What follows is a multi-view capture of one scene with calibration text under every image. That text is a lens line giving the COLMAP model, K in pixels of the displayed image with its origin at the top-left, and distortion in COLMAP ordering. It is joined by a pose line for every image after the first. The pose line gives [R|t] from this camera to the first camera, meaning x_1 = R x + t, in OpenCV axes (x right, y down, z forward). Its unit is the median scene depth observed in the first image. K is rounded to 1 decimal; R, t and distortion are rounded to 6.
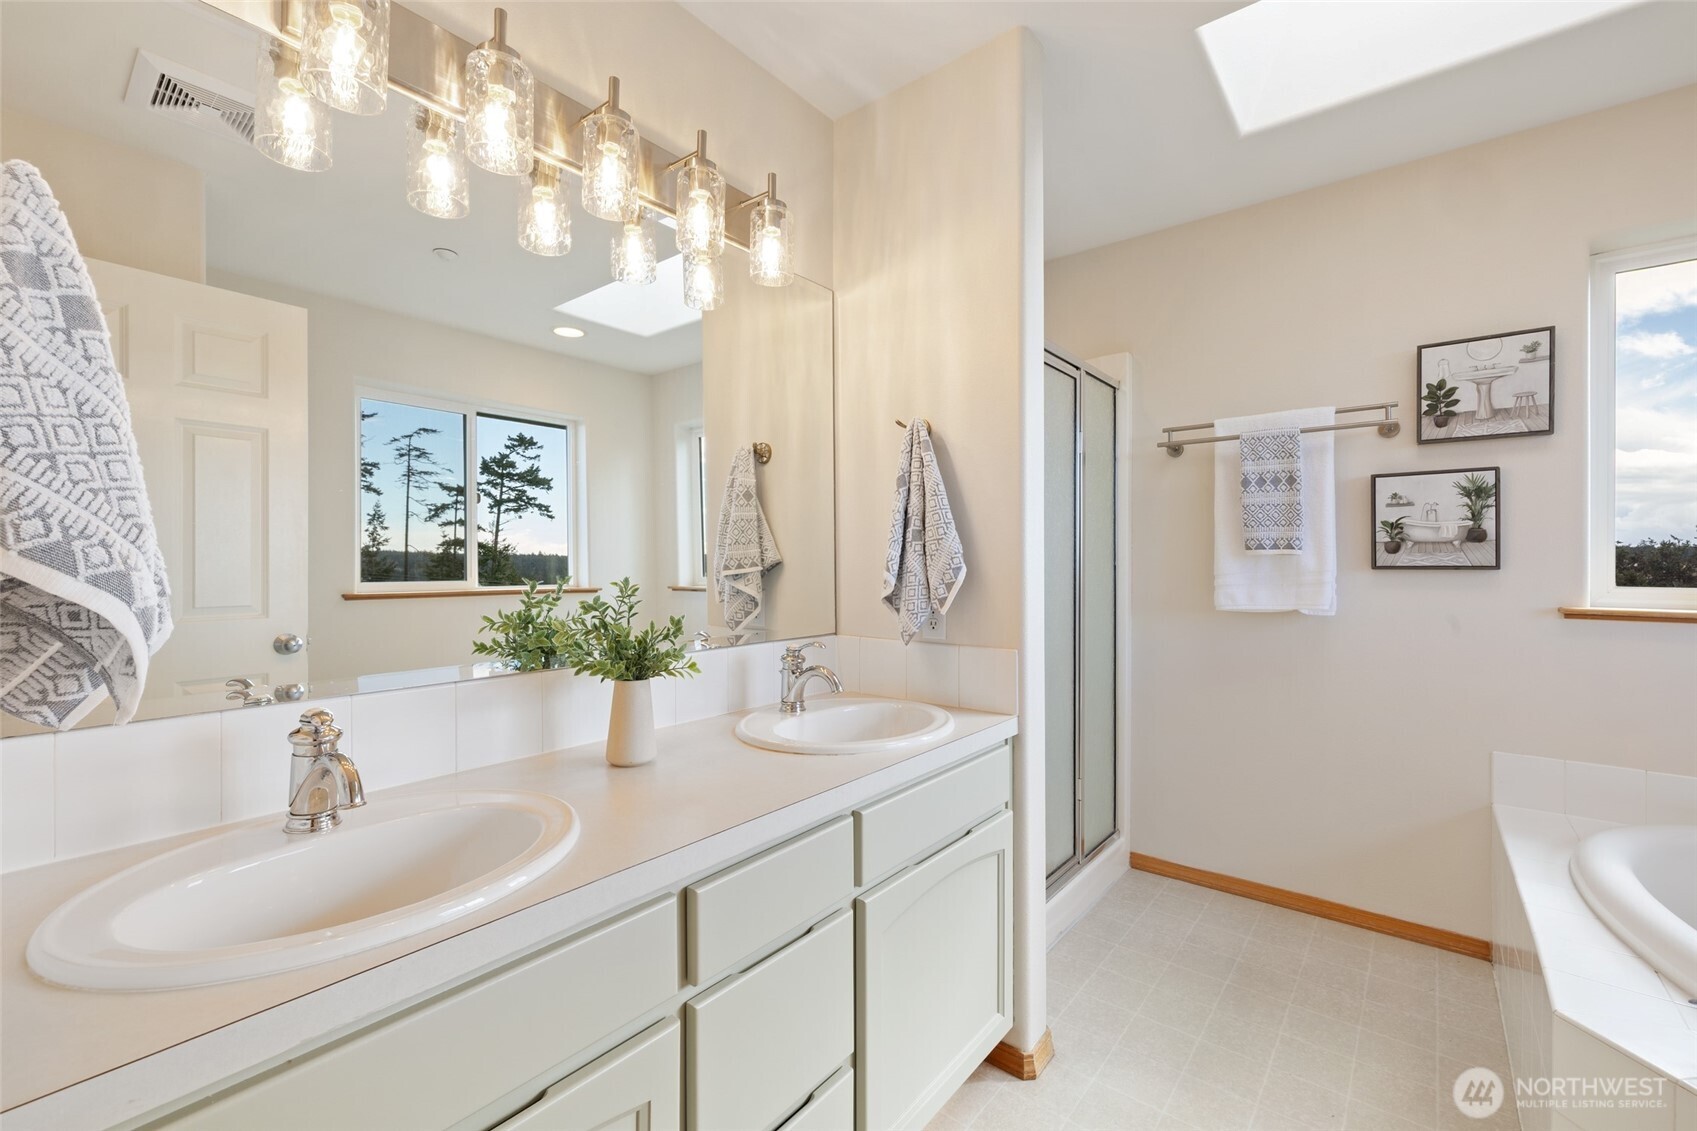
lens RADIAL K [[716.2, 0, 830.0], [0, 716.2, 563.8], [0, 0, 1]] dist [-0.000138, -0.000593]
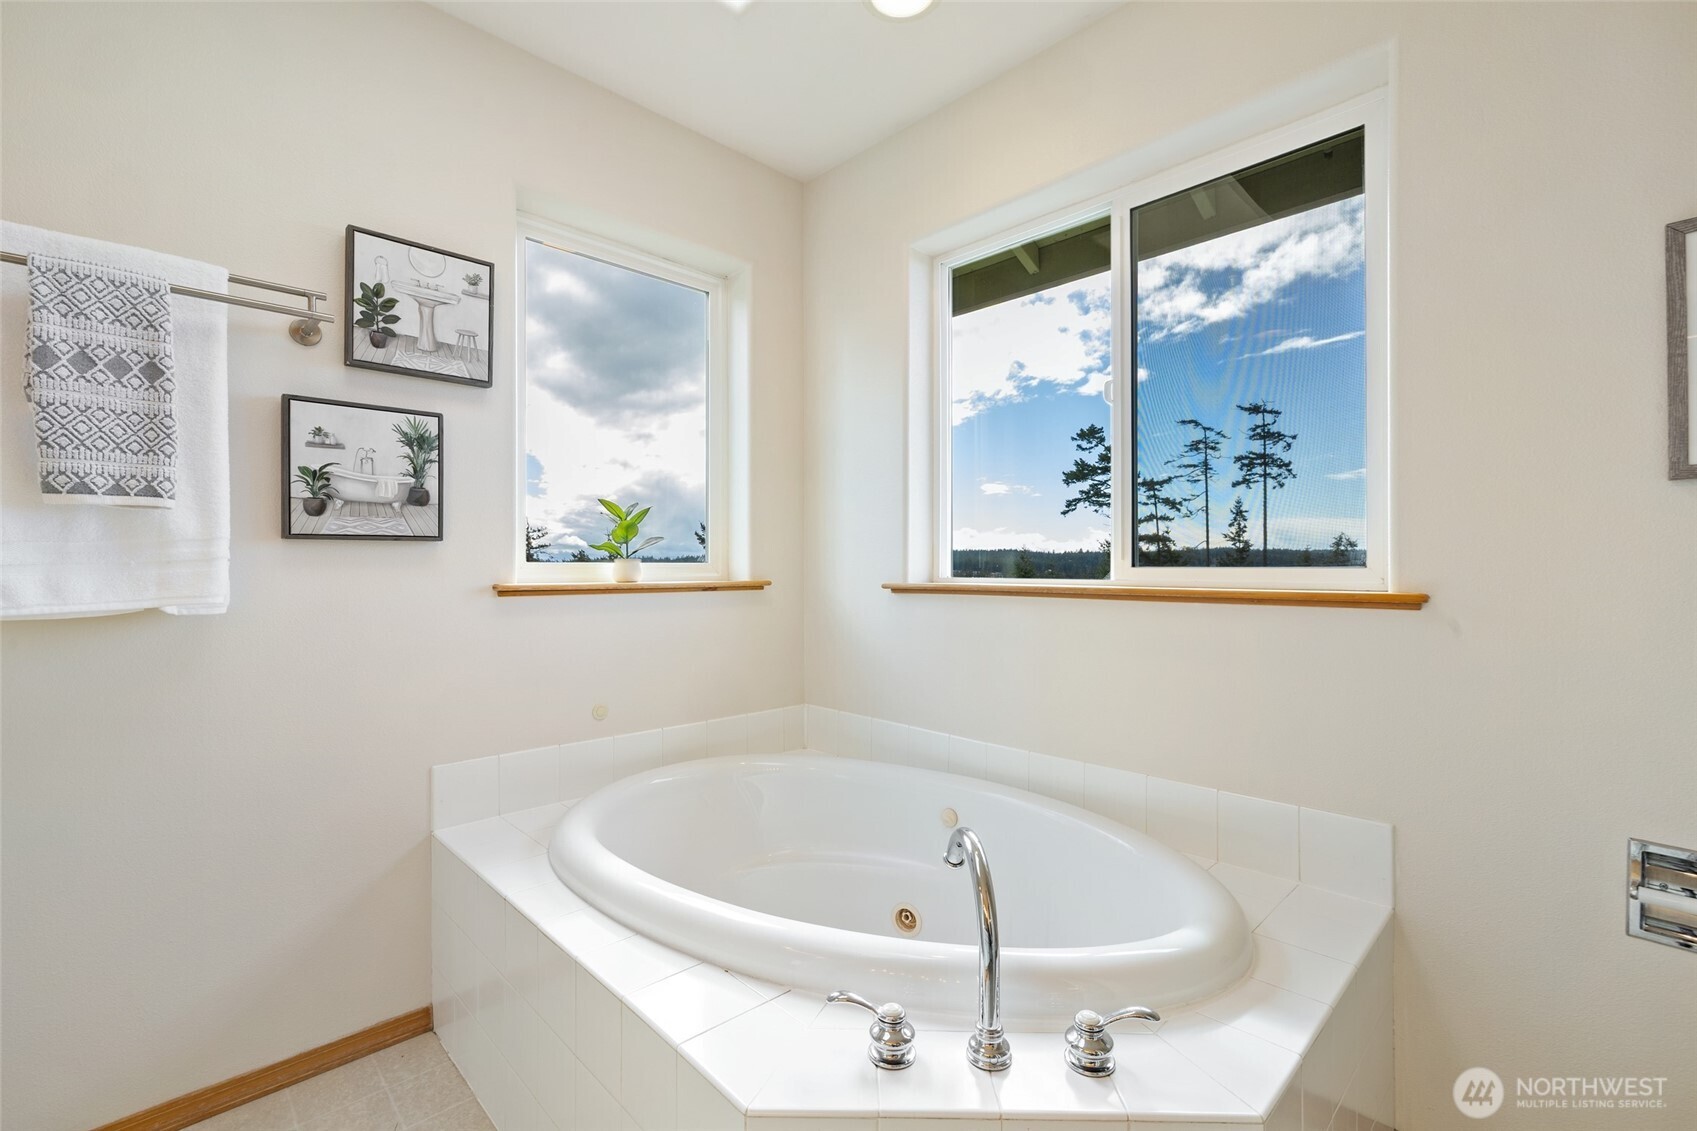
lens RADIAL K [[716.2, 0, 821.3], [0, 716.2, 564.3], [0, 0, 1]] dist [-0.000138, -0.000593]
pose [[0.094938, 0.001353, 0.995482, 0.155390], [0.005035, 0.999986, -0.001839, 0.035713], [-0.995470, 0.005187, 0.094930, 0.459047]]
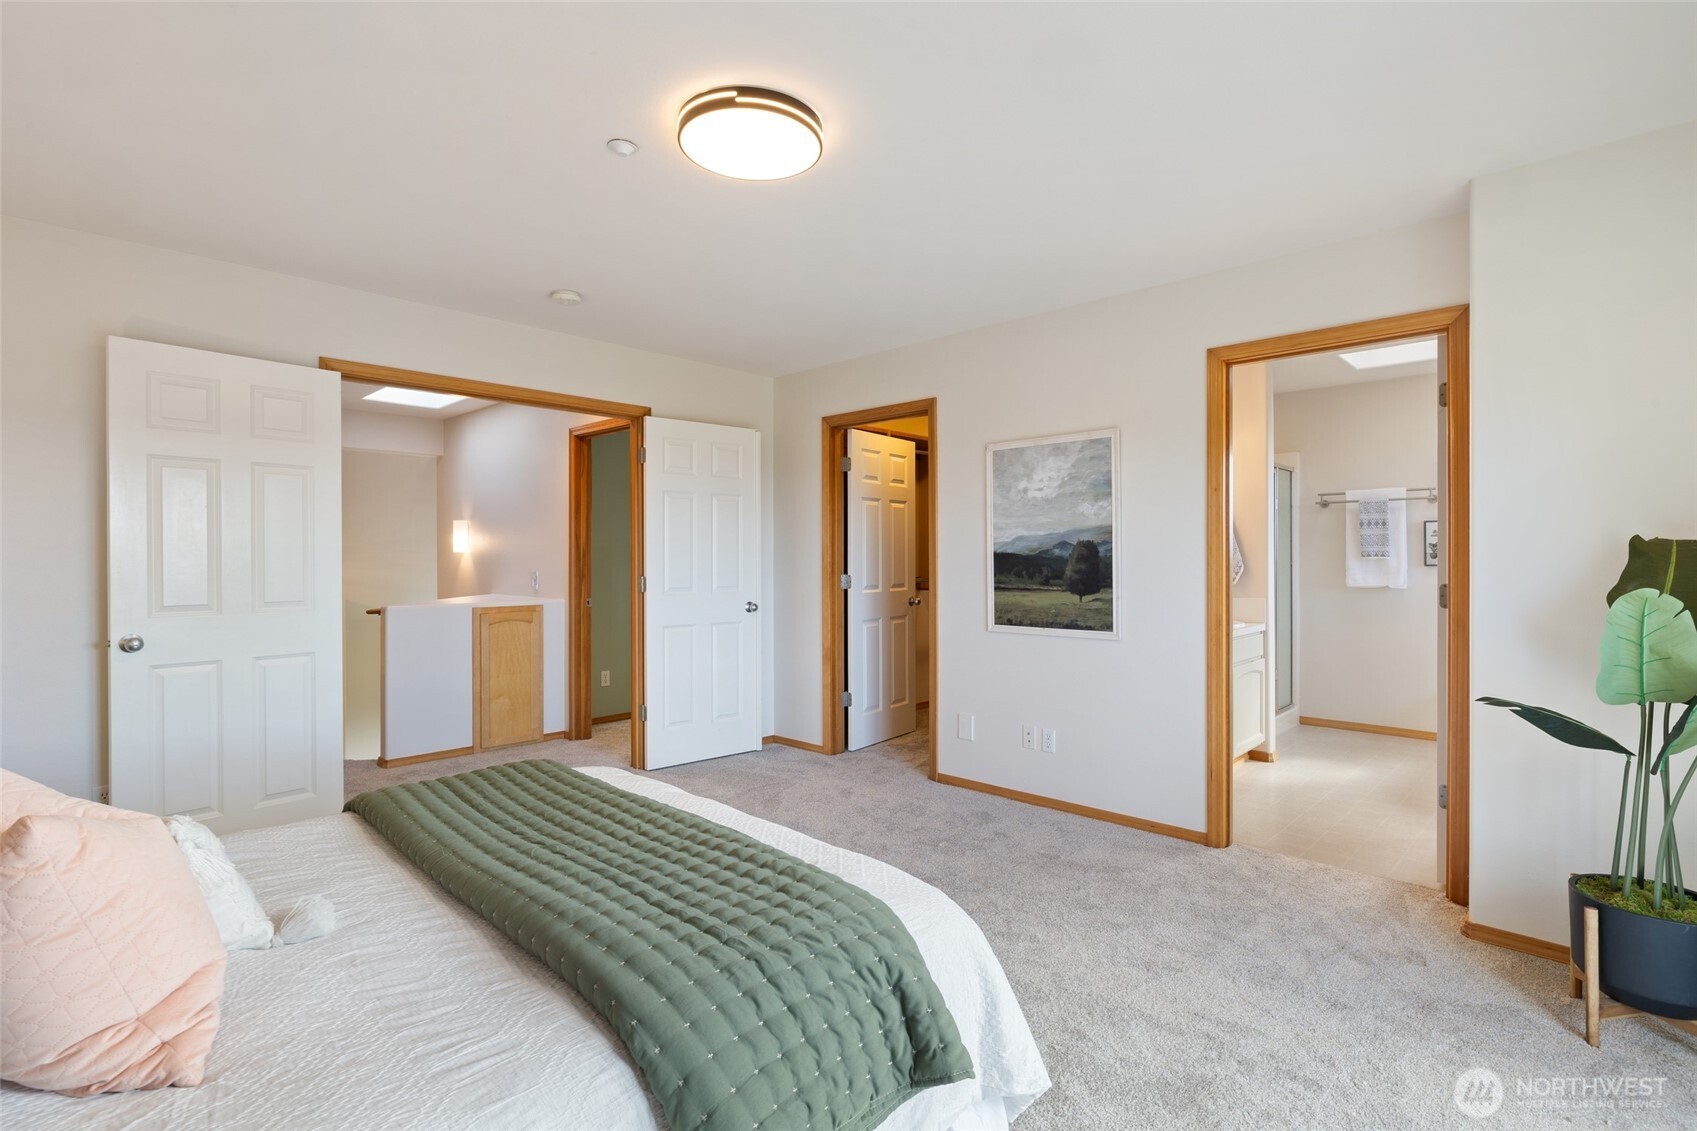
lens RADIAL K [[790.5, 0, 831.1], [0, 790.5, 560.7], [0, 0, 1]] dist [-0.011548, 0.003067]
pose [[0.995585, -0.003148, -0.093816, -0.772508], [0.003144, 0.999995, -0.000187, -0.013606], [0.093816, -0.000109, 0.995590, -1.485919]]
